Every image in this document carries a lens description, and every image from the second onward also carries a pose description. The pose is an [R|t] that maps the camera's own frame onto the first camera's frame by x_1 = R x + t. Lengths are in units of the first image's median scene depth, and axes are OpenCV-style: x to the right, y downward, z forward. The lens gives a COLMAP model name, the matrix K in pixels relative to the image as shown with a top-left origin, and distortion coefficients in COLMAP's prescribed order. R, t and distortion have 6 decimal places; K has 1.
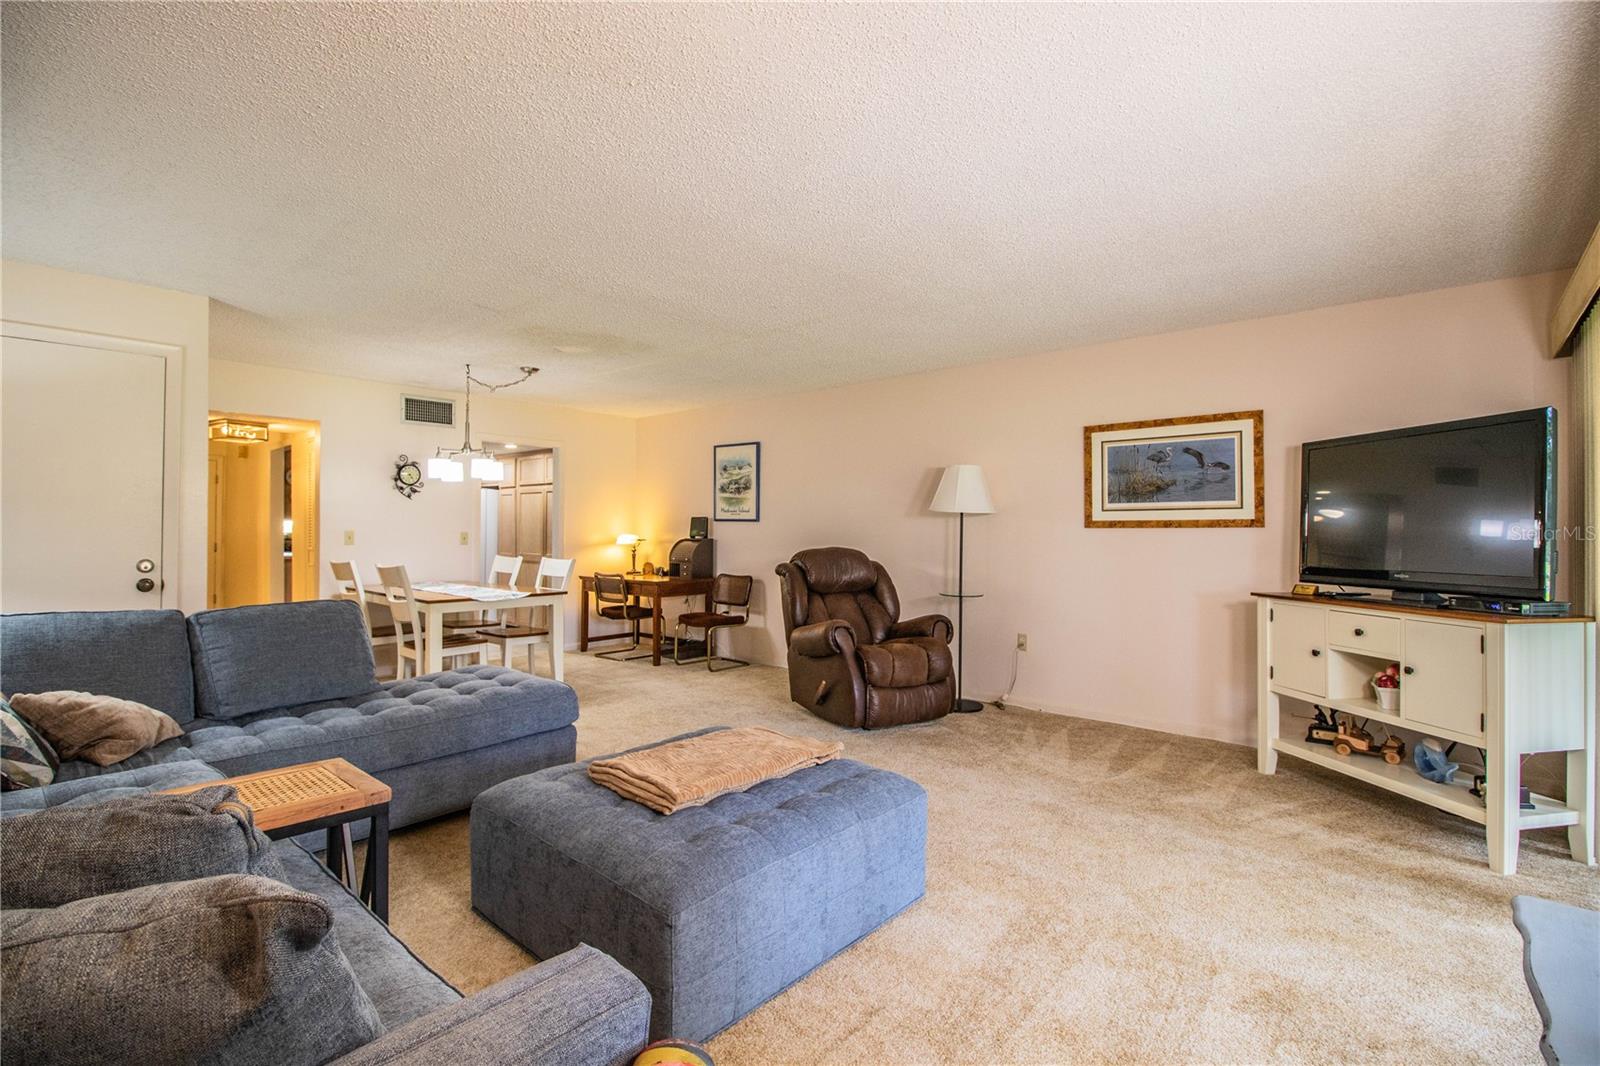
lens RADIAL K [[740.5, 0, 802.7], [0, 740.5, 526.8], [0, 0, 1]] dist [-0.007686, -0.006543]
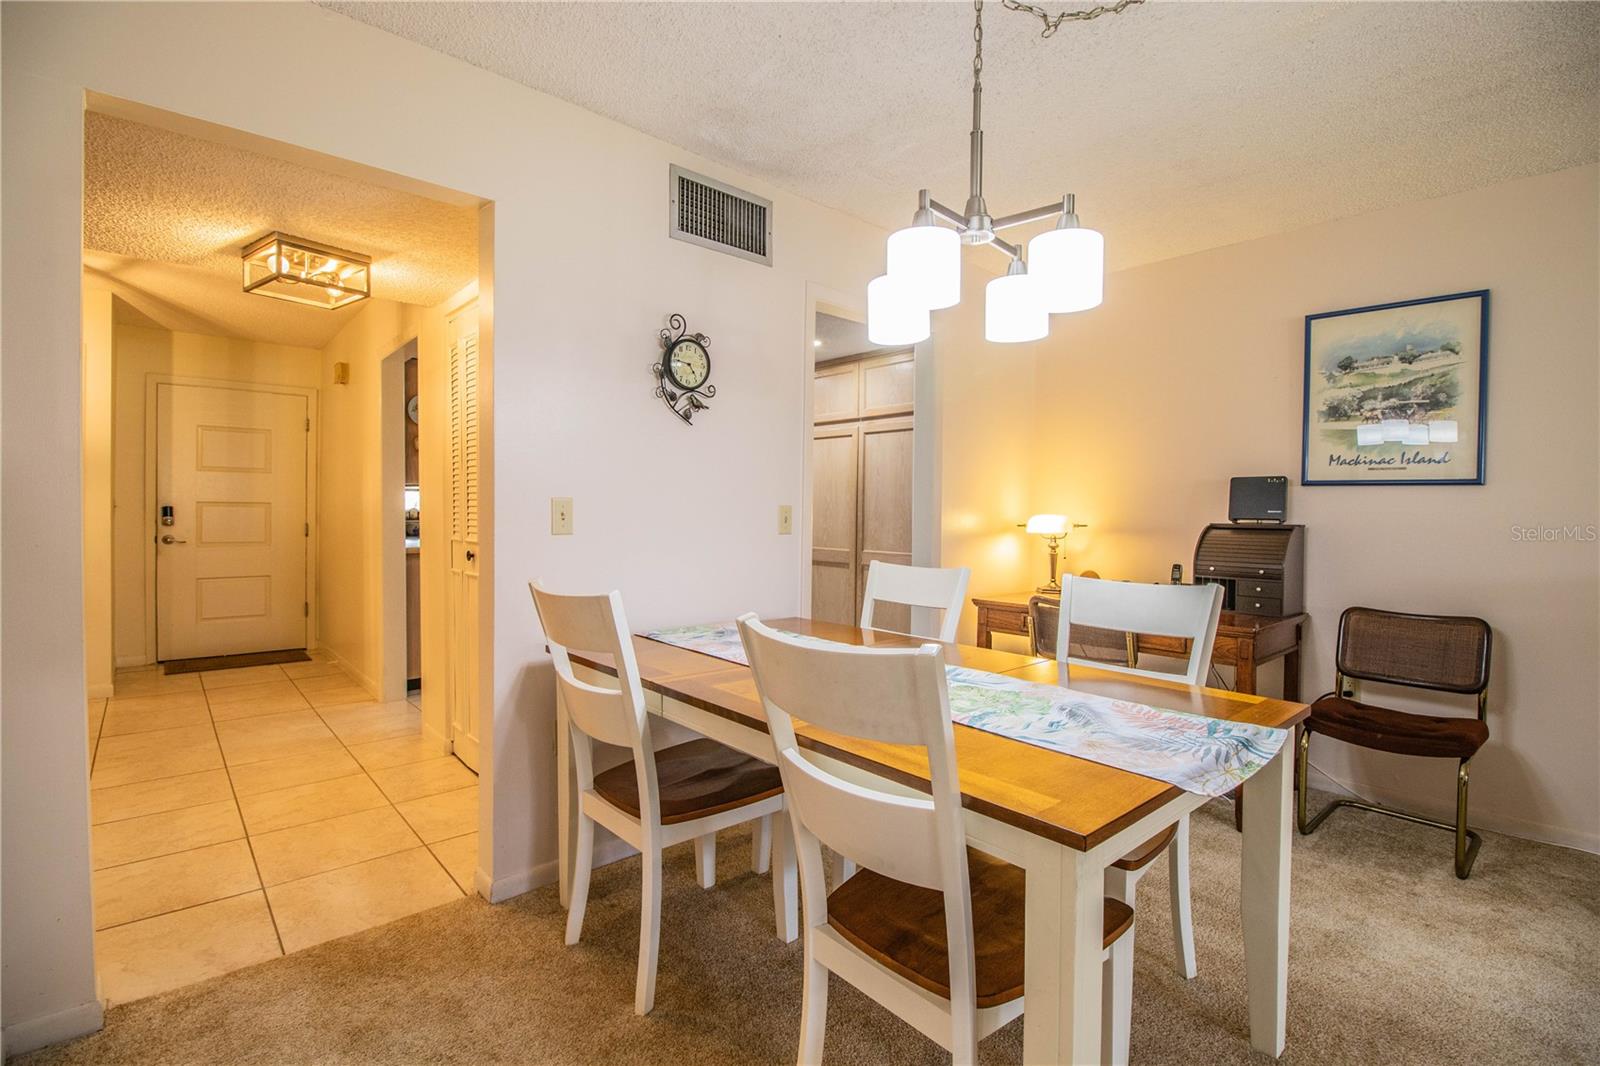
lens RADIAL K [[740.5, 0, 795.2], [0, 740.5, 530.4], [0, 0, 1]] dist [-0.007686, -0.006543]
pose [[0.991694, 0.009234, -0.128285, -0.376441], [-0.005886, 0.999633, 0.026449, 0.009621], [0.128482, -0.025474, 0.991385, 0.534614]]
